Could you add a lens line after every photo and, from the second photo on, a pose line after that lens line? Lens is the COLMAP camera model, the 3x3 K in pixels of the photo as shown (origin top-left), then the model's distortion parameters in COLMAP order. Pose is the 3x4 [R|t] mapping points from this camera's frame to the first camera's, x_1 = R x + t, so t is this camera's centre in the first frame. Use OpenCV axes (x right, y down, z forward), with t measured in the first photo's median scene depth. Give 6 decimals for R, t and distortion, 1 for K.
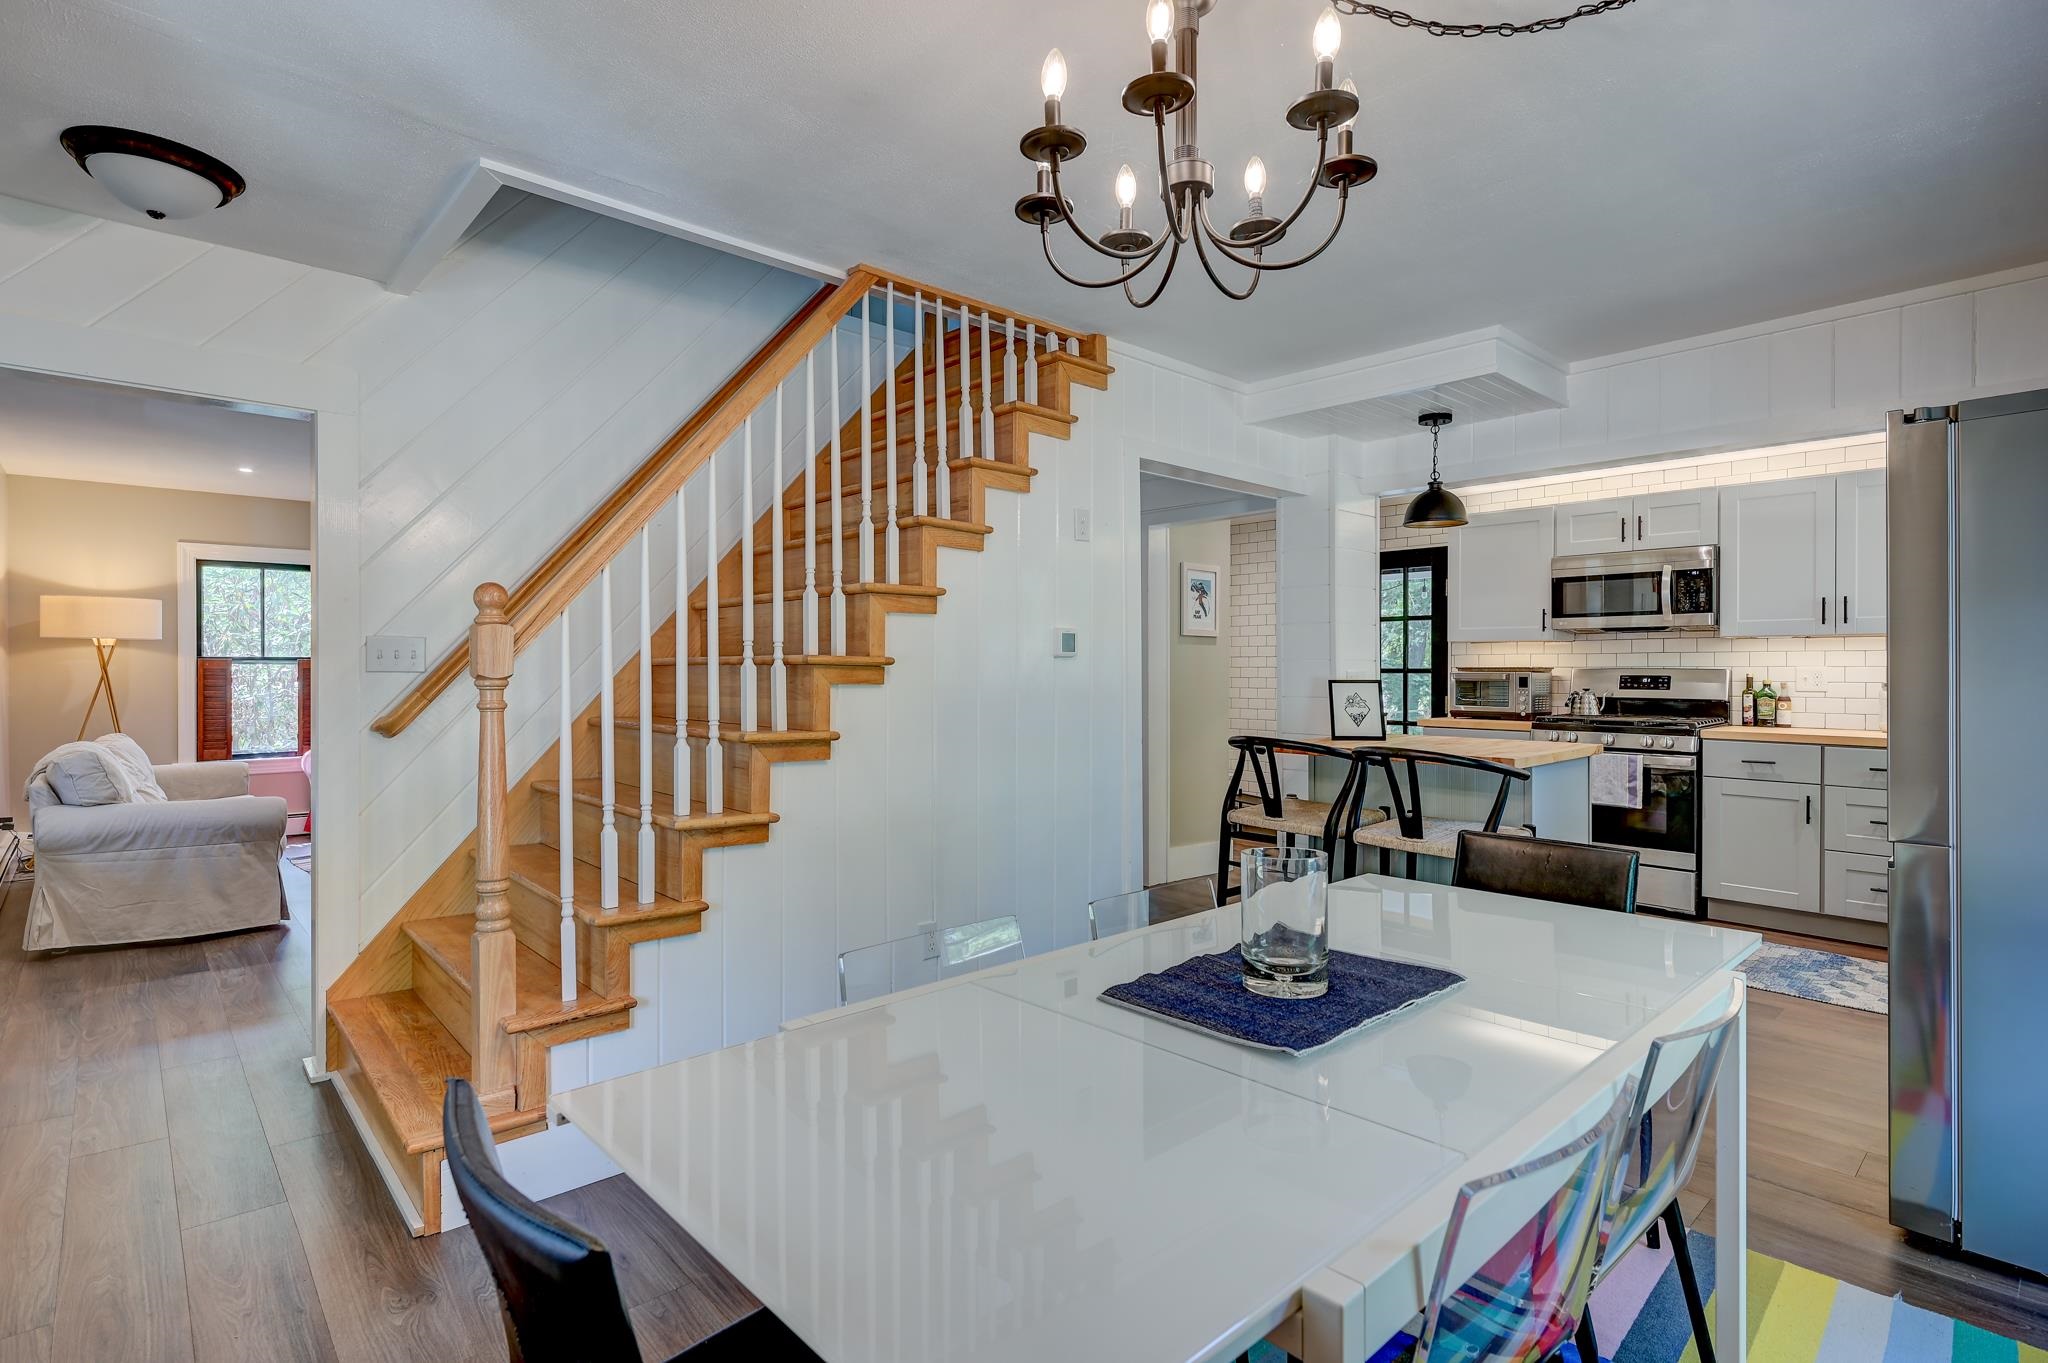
lens RADIAL K [[990.3, 0, 1033.9], [0, 990.3, 672.0], [0, 0, 1]] dist [0.002759, -0.000921]
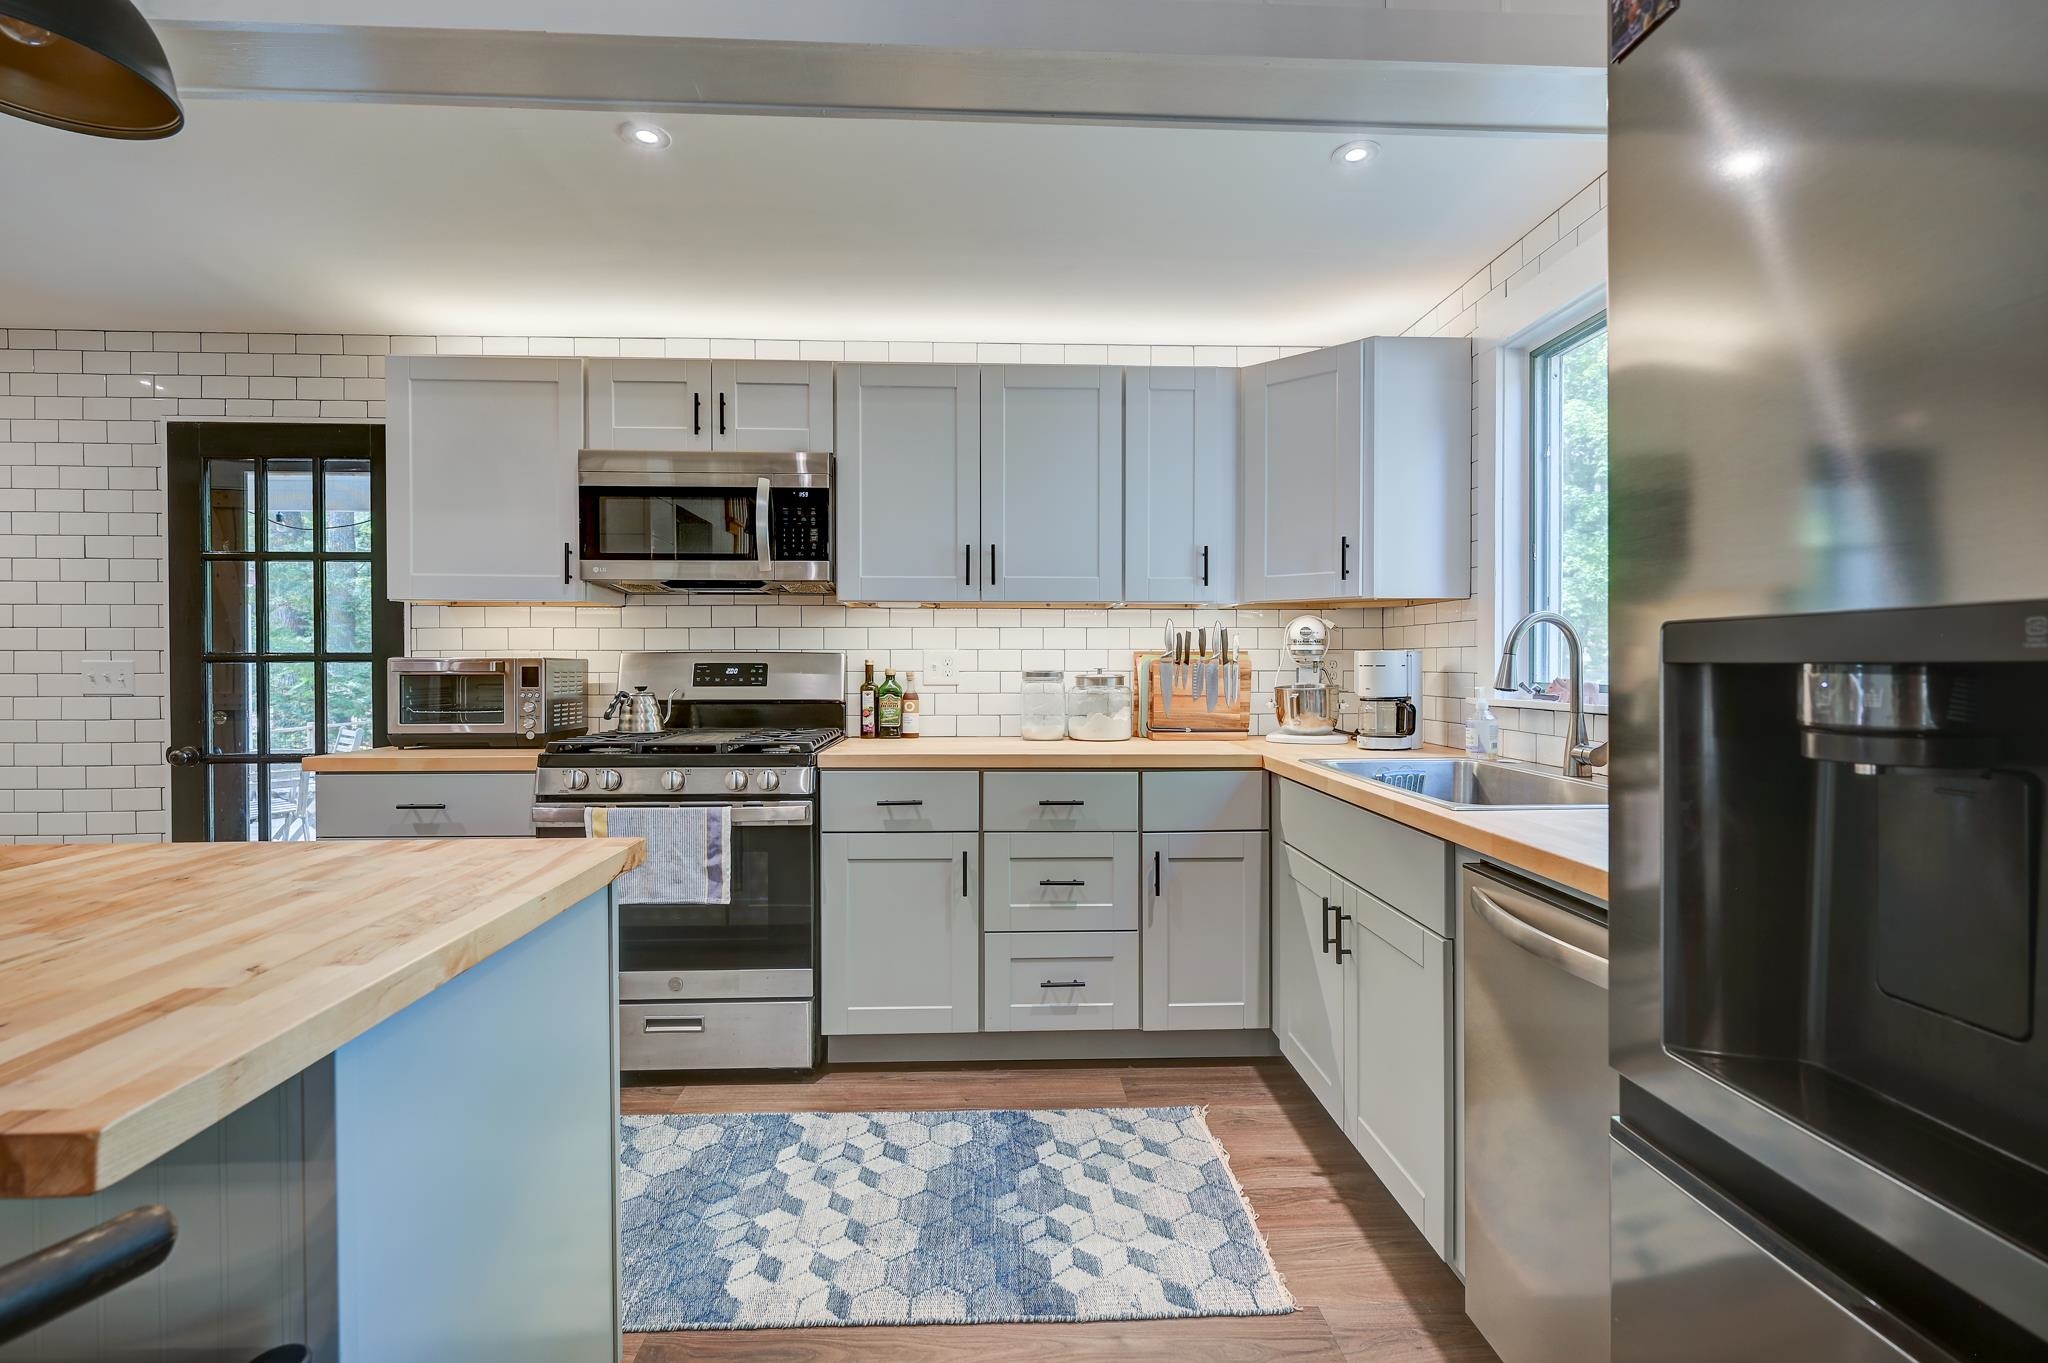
lens RADIAL K [[919.2, 0, 1016.2], [0, 919.2, 677.2], [0, 0, 1]] dist [0.000224, 0.000751]
pose [[0.654210, -0.013352, 0.756195, 0.319252], [0.004078, 0.999892, 0.014127, 0.005087], [-0.756302, -0.006158, 0.654193, 0.523355]]
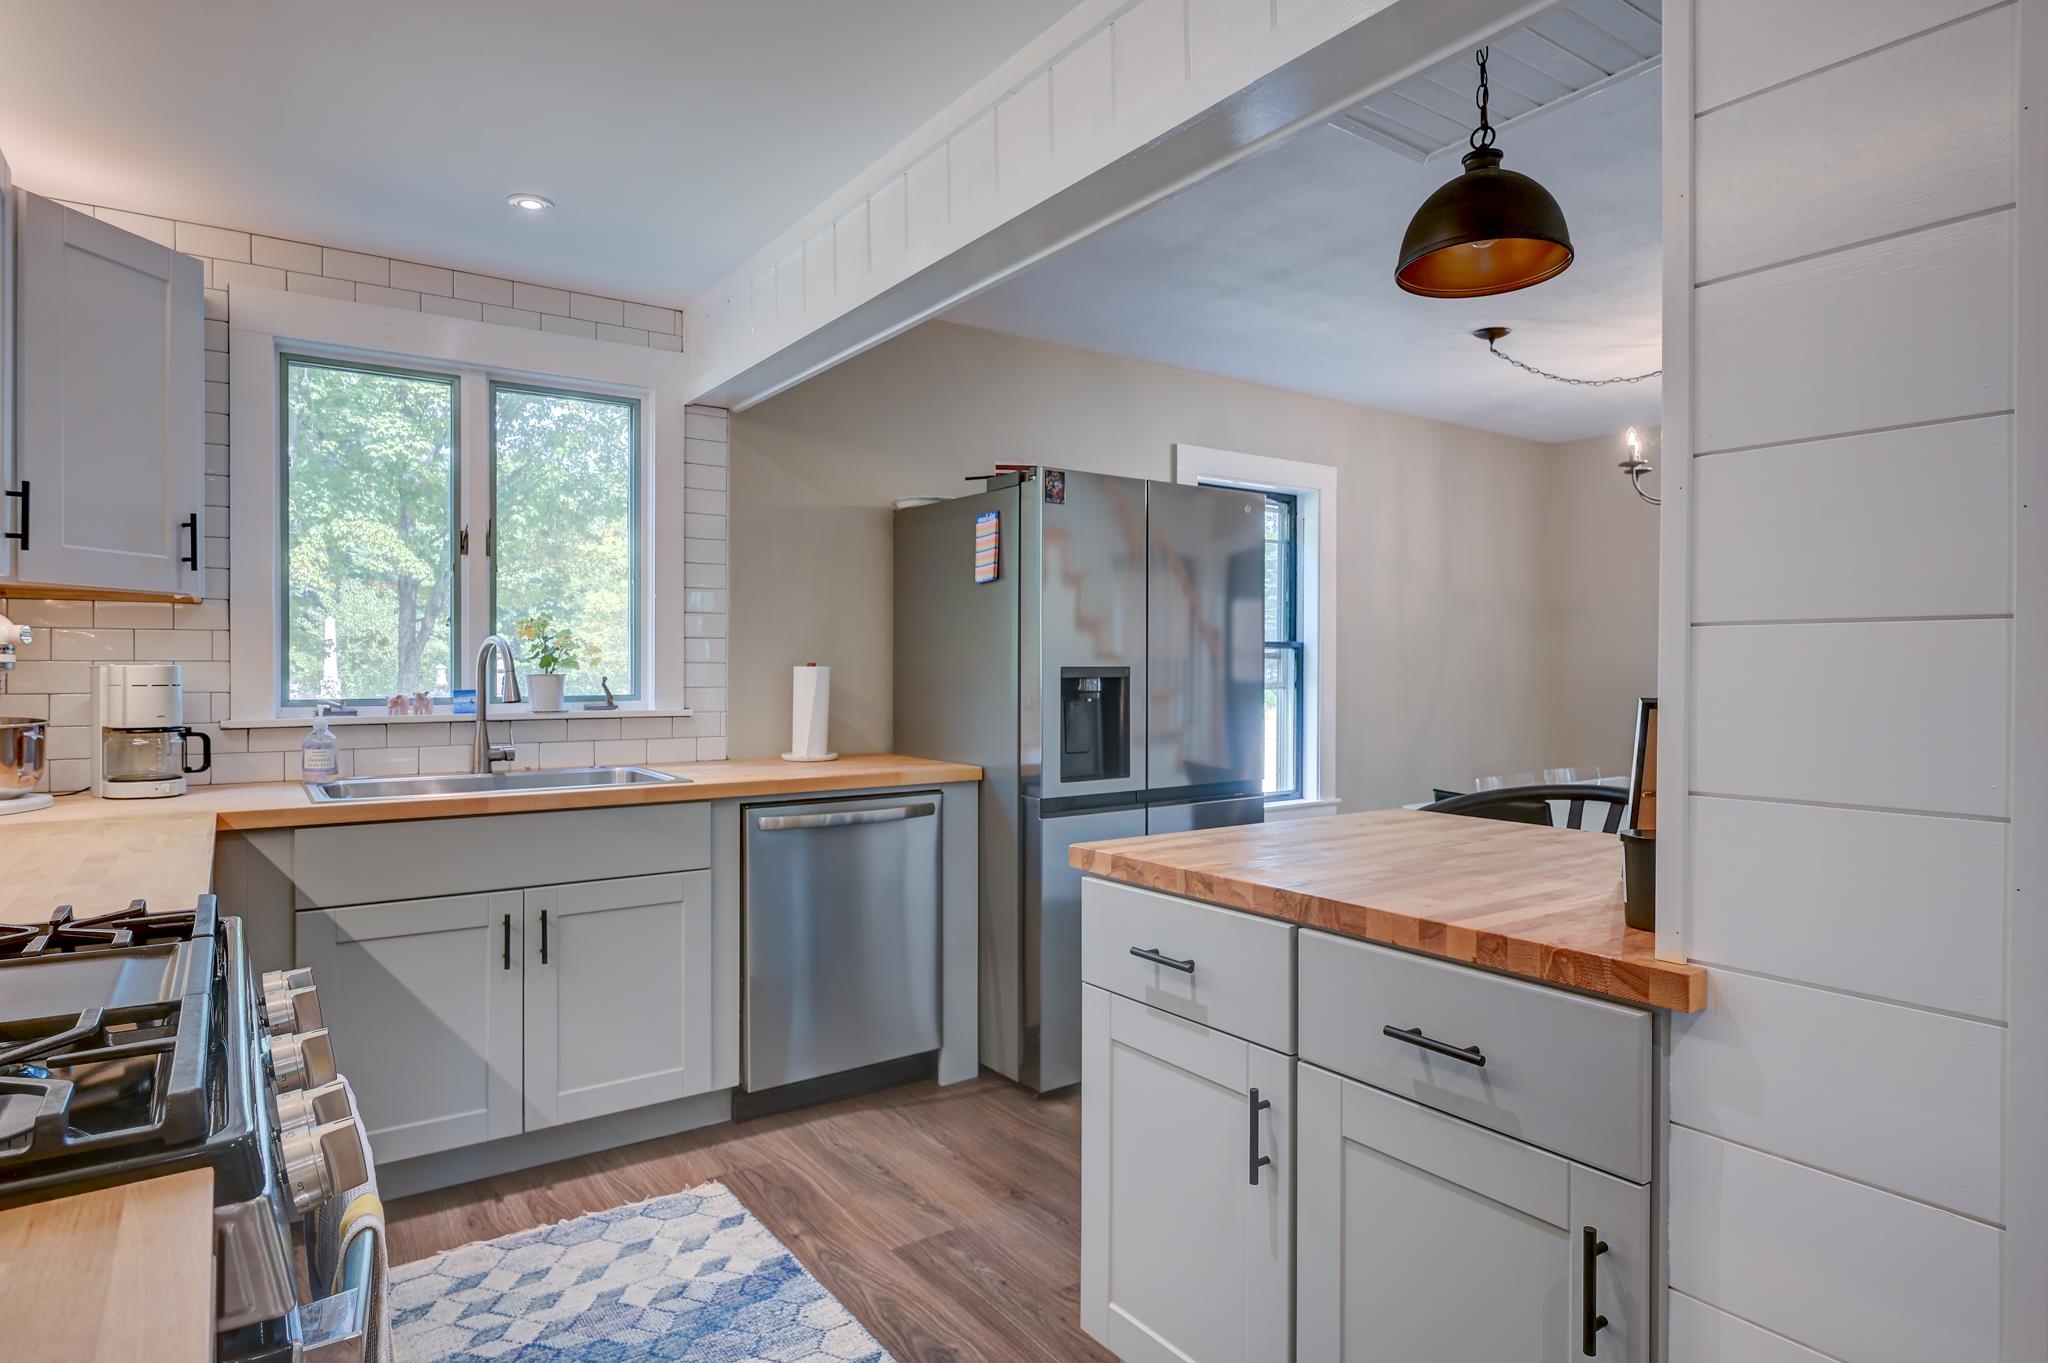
lens RADIAL K [[1135.7, 0, 1037.3], [0, 1135.7, 677.7], [0, 0, 1]] dist [-0.002064, 0.003944]
pose [[-0.991454, -0.001555, 0.130448, 0.418444], [0.000250, 0.999904, 0.013825, -0.003454], [-0.130457, 0.013739, -0.991359, 1.169581]]
